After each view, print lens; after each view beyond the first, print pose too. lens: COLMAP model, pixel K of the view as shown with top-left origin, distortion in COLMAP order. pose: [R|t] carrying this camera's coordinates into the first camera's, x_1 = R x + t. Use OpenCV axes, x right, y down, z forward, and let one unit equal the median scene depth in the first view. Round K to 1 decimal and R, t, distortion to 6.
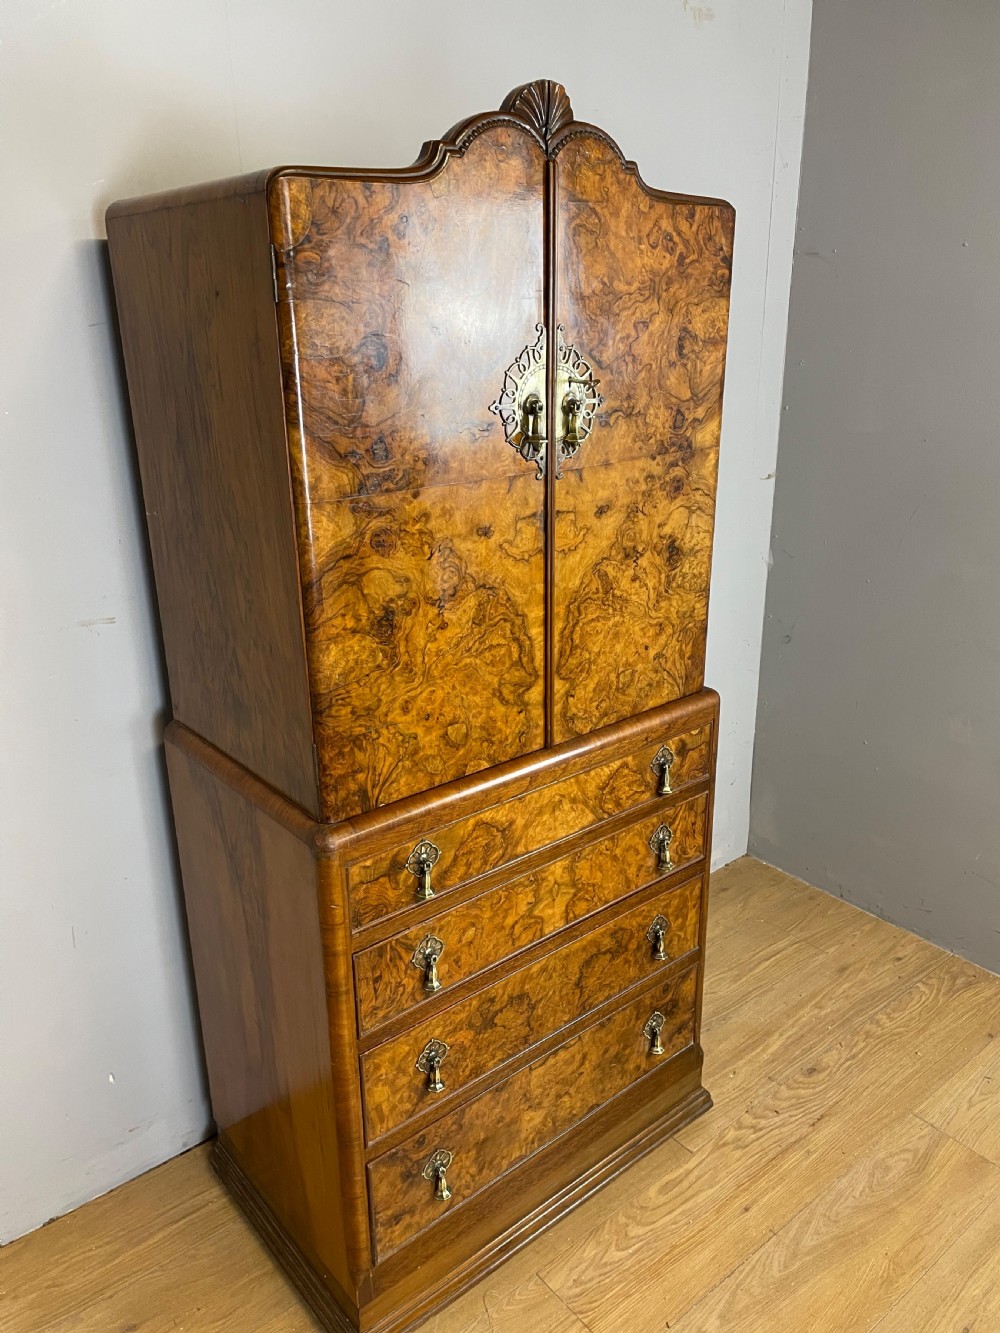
lens RADIAL K [[1013.6, 0, 500.4], [0, 1013.6, 673.7], [0, 0, 1]] dist [0.096544, -0.126097]
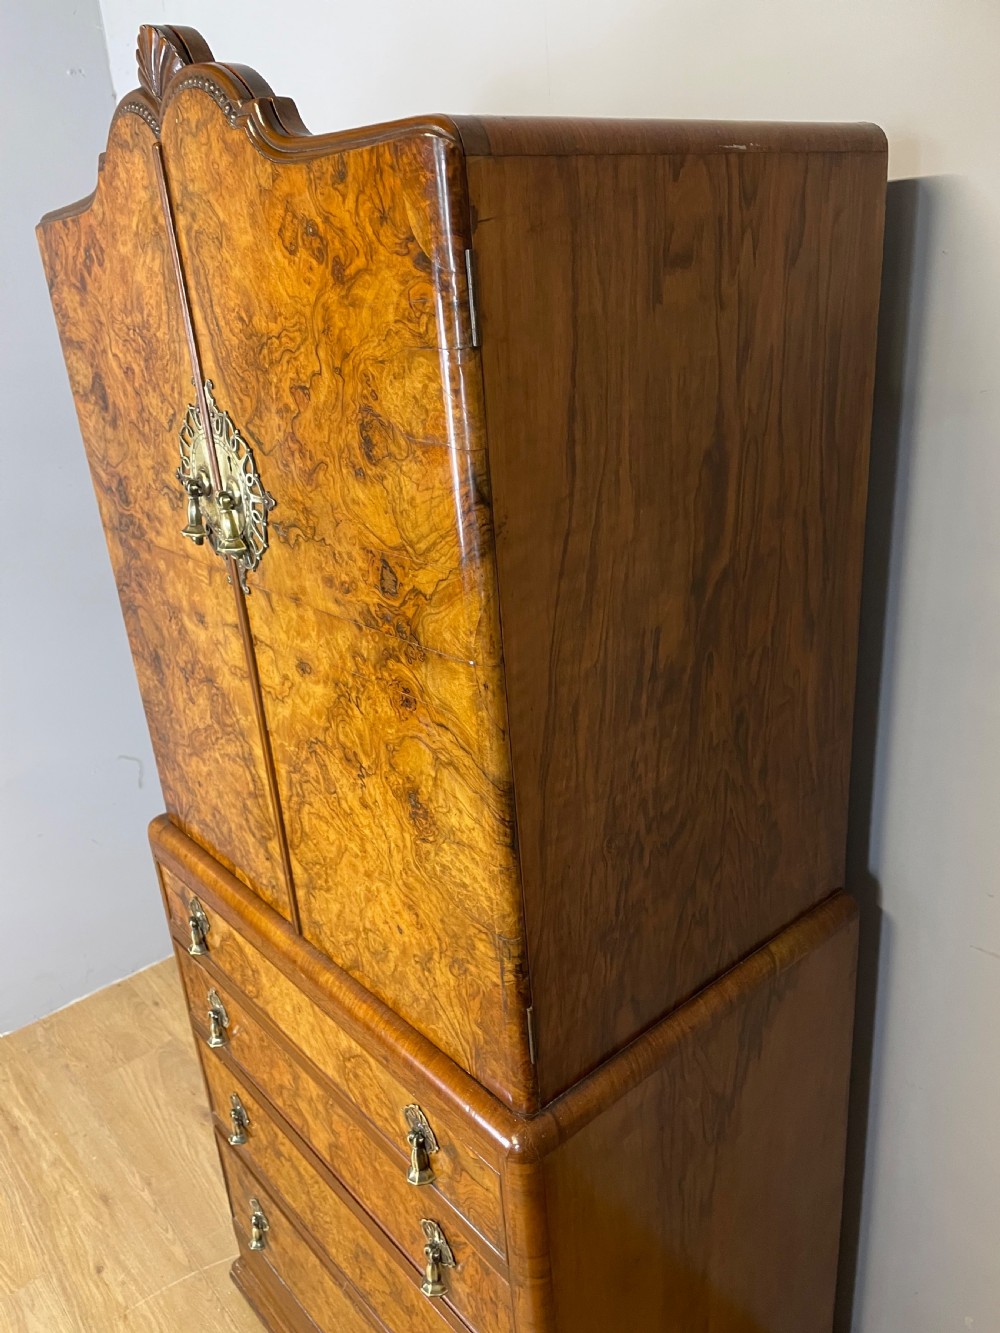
lens RADIAL K [[1013.6, 0, 480.9], [0, 1013.6, 671.7], [0, 0, 1]] dist [0.096544, -0.126097]
pose [[-0.003056, 0.380923, -0.924602, 0.694871], [-0.267379, 0.890631, 0.367811, -0.425874], [0.963587, 0.248343, 0.099129, 1.052377]]
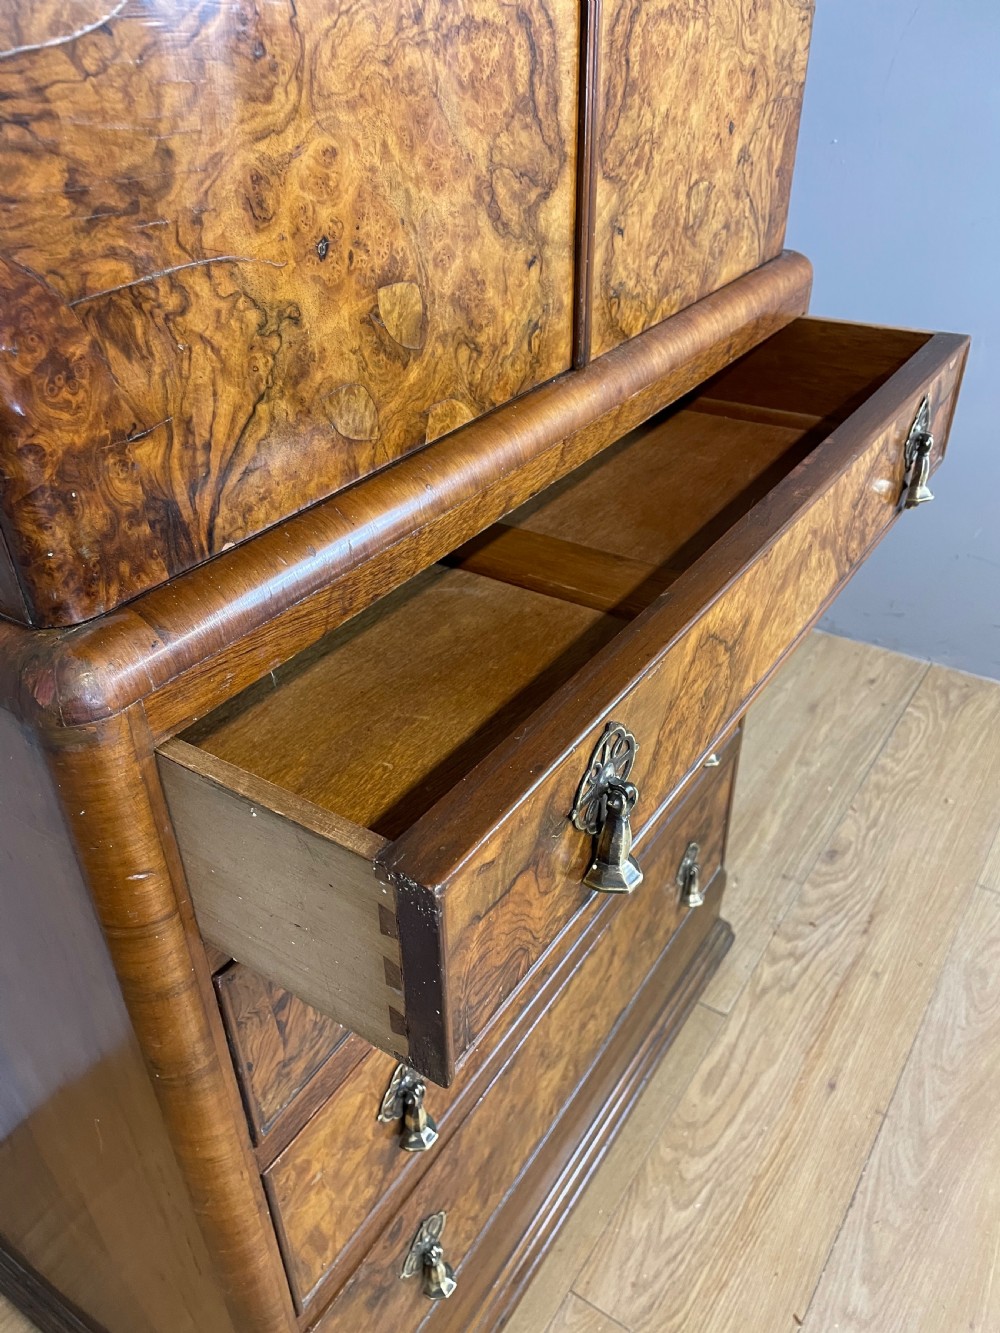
lens RADIAL K [[1013.6, 0, 493.1], [0, 1013.6, 671.0], [0, 0, 1]] dist [0.096544, -0.126097]
pose [[0.958505, -0.163037, 0.233851, -0.109291], [0.103963, 0.963735, 0.245777, 0.089556], [-0.265441, -0.211267, 0.940695, 0.615580]]
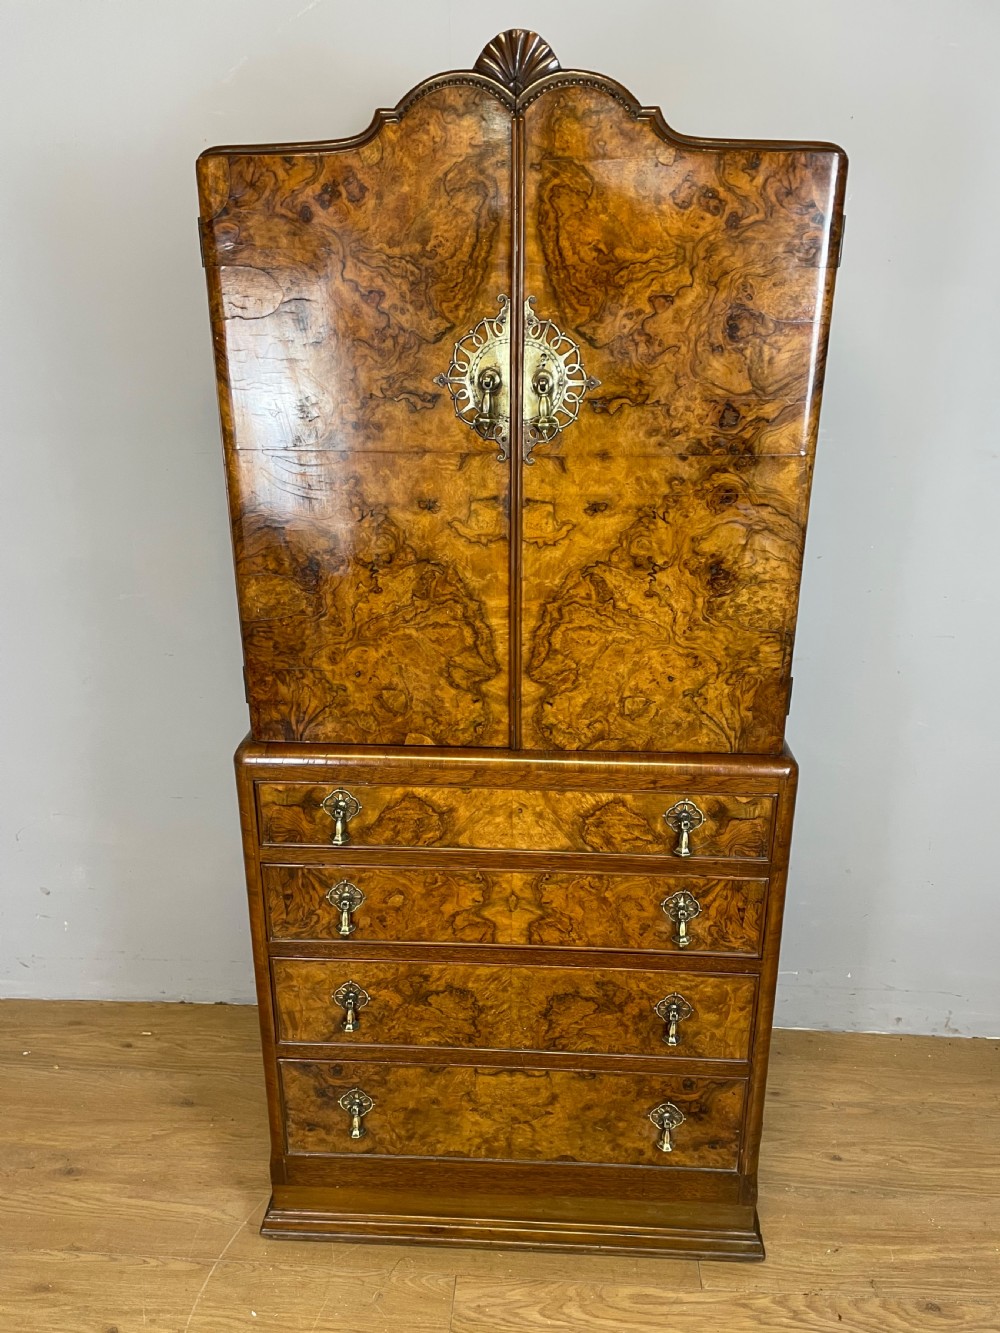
lens RADIAL K [[1014.6, 0, 492.3], [0, 1014.6, 662.4], [0, 0, 1]] dist [0.092850, -0.119055]
pose [[0.730858, 0.247890, -0.635923, 0.637206], [-0.240534, 0.965485, 0.099915, -0.097823], [0.638742, 0.079937, 0.765258, 0.274080]]
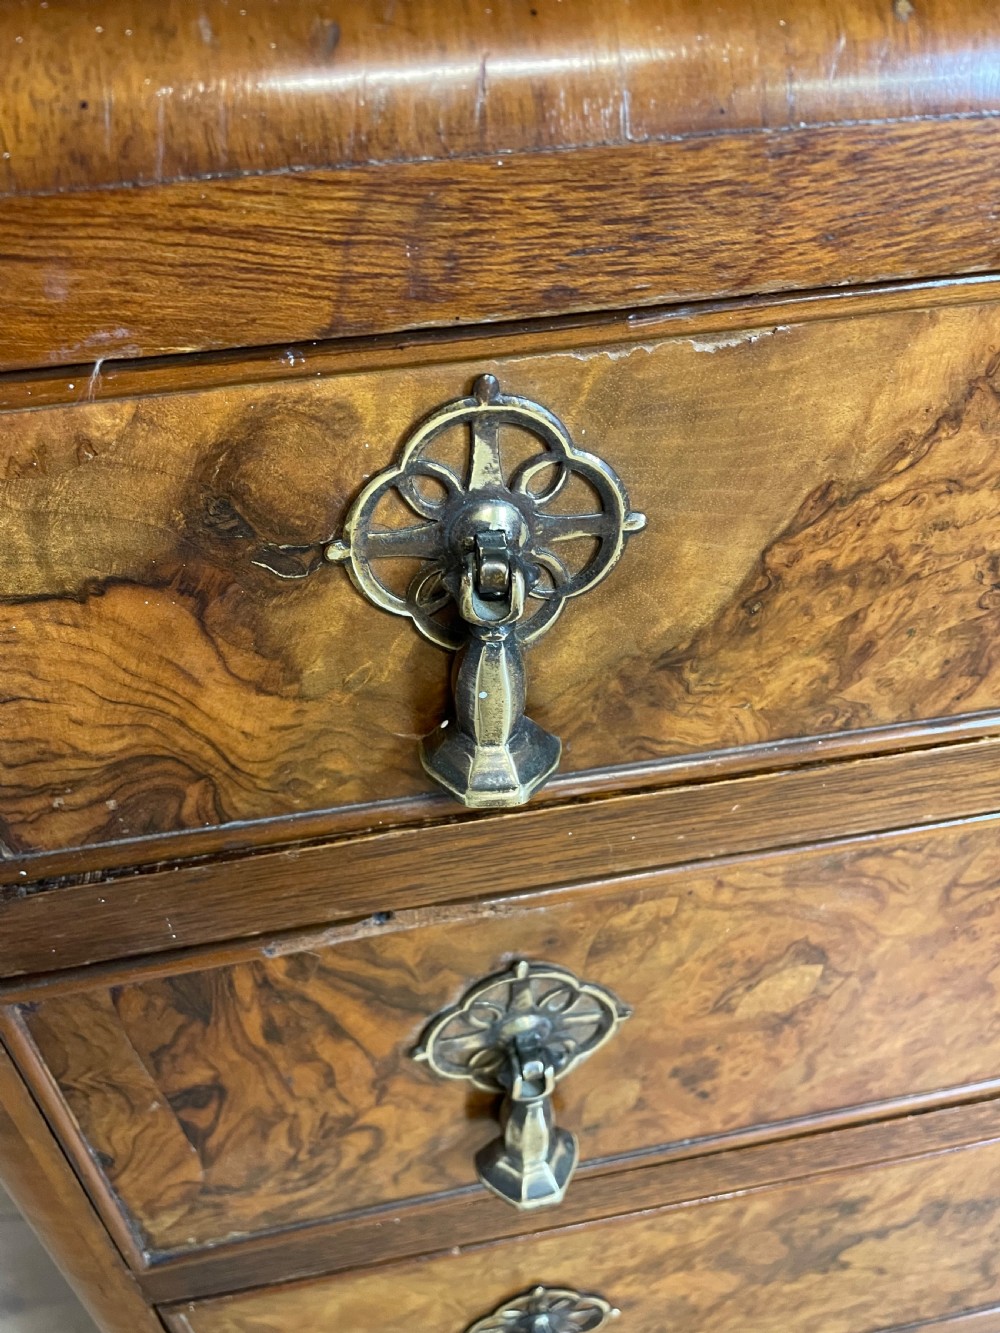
lens RADIAL K [[1013.6, 0, 497.5], [0, 1013.6, 672.1], [0, 0, 1]] dist [0.096544, -0.126097]
pose [[0.865030, 0.270193, -0.422752, -0.011480], [-0.134534, 0.936662, 0.323365, 0.148048], [0.483347, -0.222846, 0.846591, 0.842362]]
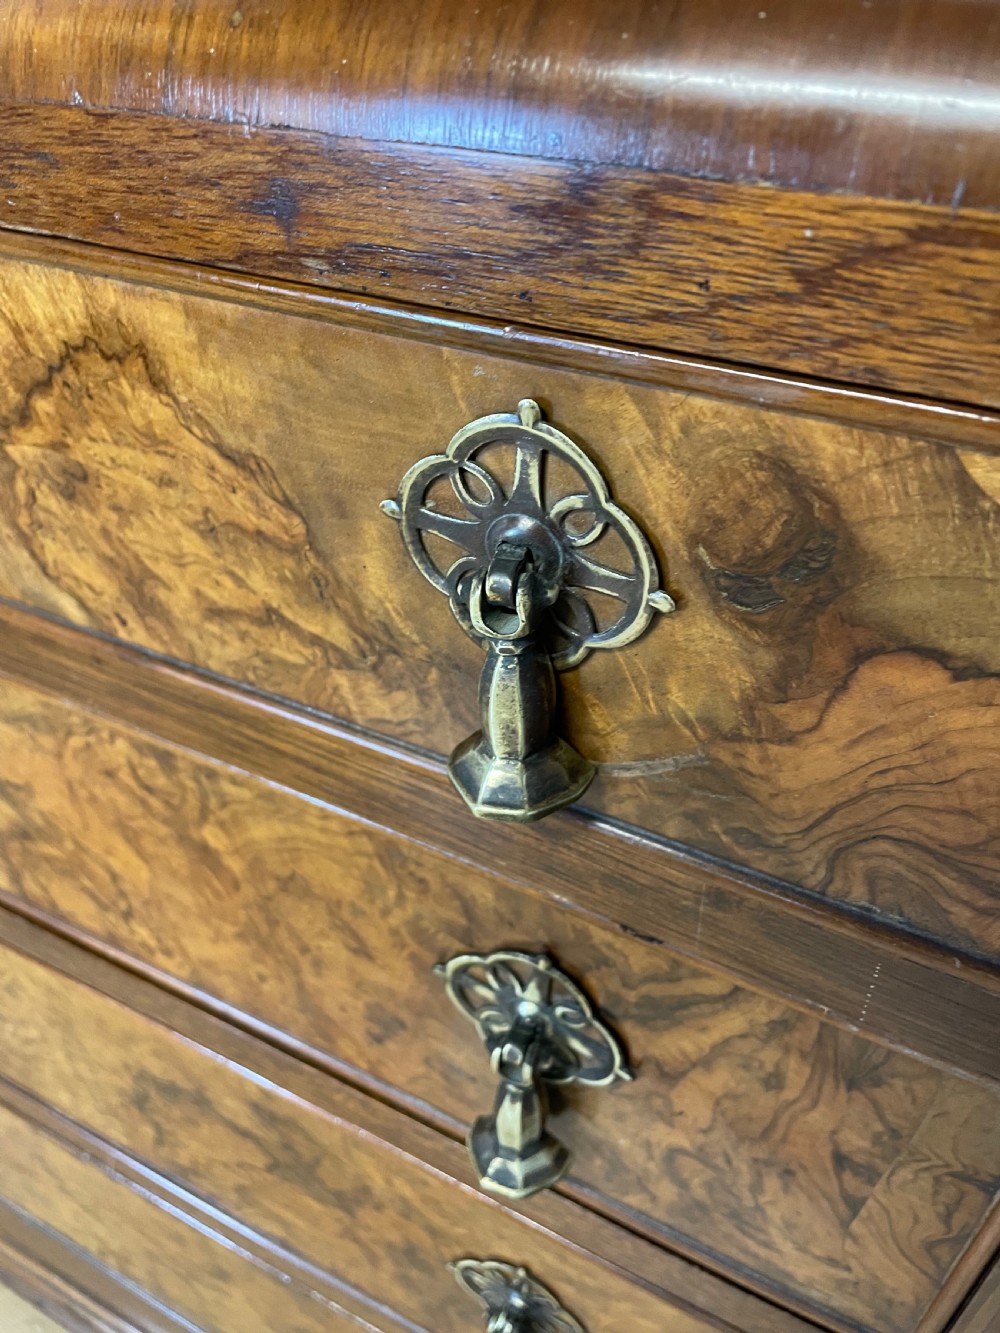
lens RADIAL K [[1013.6, 0, 511.3], [0, 1013.6, 659.1], [0, 0, 1]] dist [0.096544, -0.126097]
pose [[0.391055, 0.568584, -0.723732, 0.285702], [-0.323916, 0.821066, 0.470031, 0.051293], [0.861484, 0.050620, 0.505255, 1.089797]]
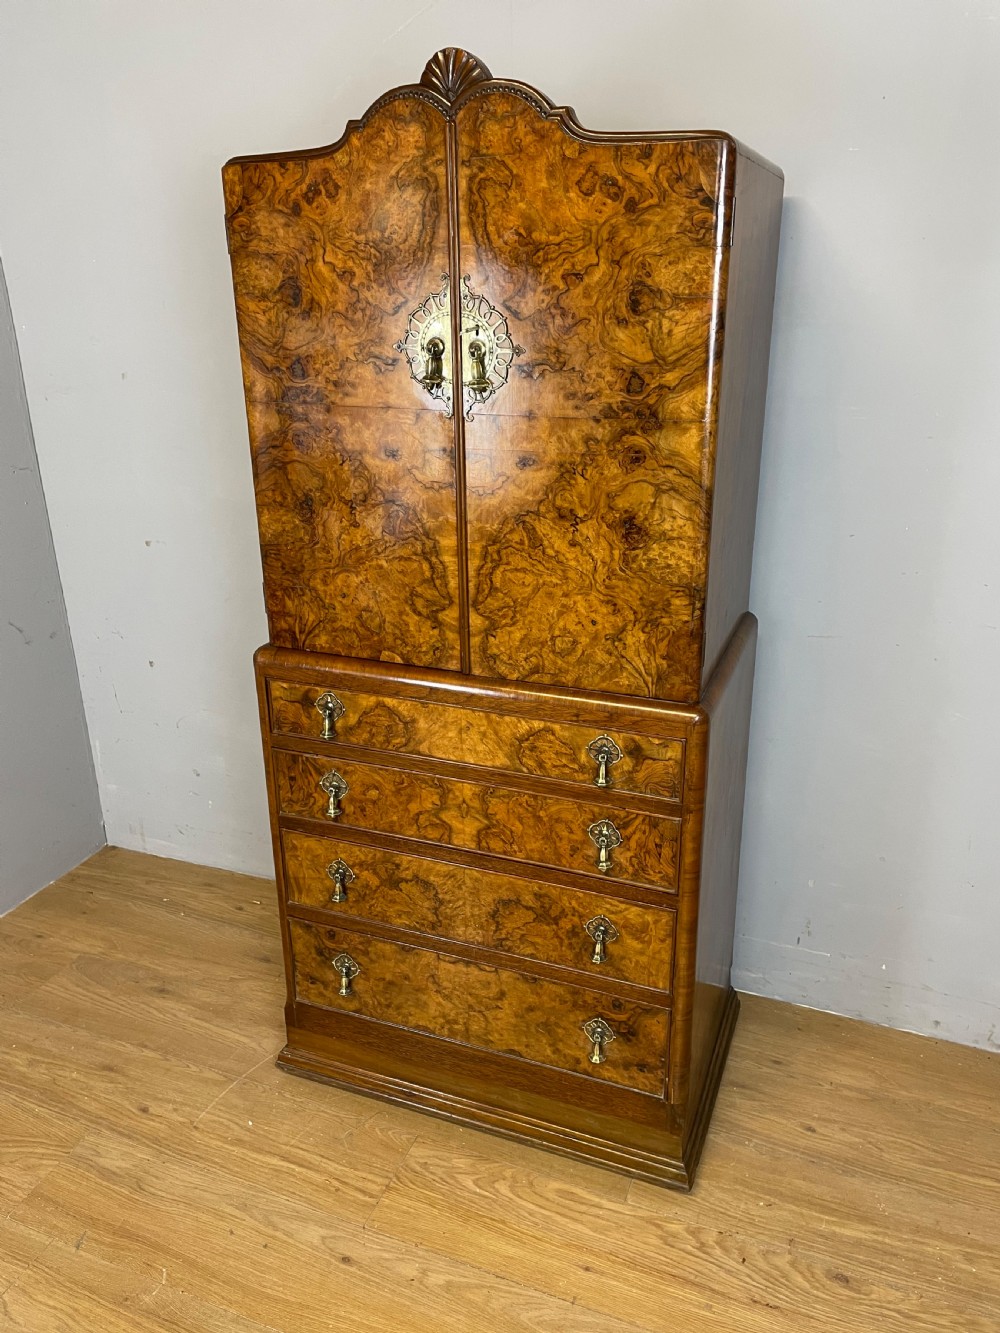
lens RADIAL K [[1013.6, 0, 499.6], [0, 1013.6, 657.4], [0, 0, 1]] dist [0.096544, -0.126097]
pose [[0.480949, 0.314009, -0.818588, 0.980789], [-0.295980, 0.937002, 0.185534, -0.160104], [0.825278, 0.153053, 0.543591, 0.463828]]
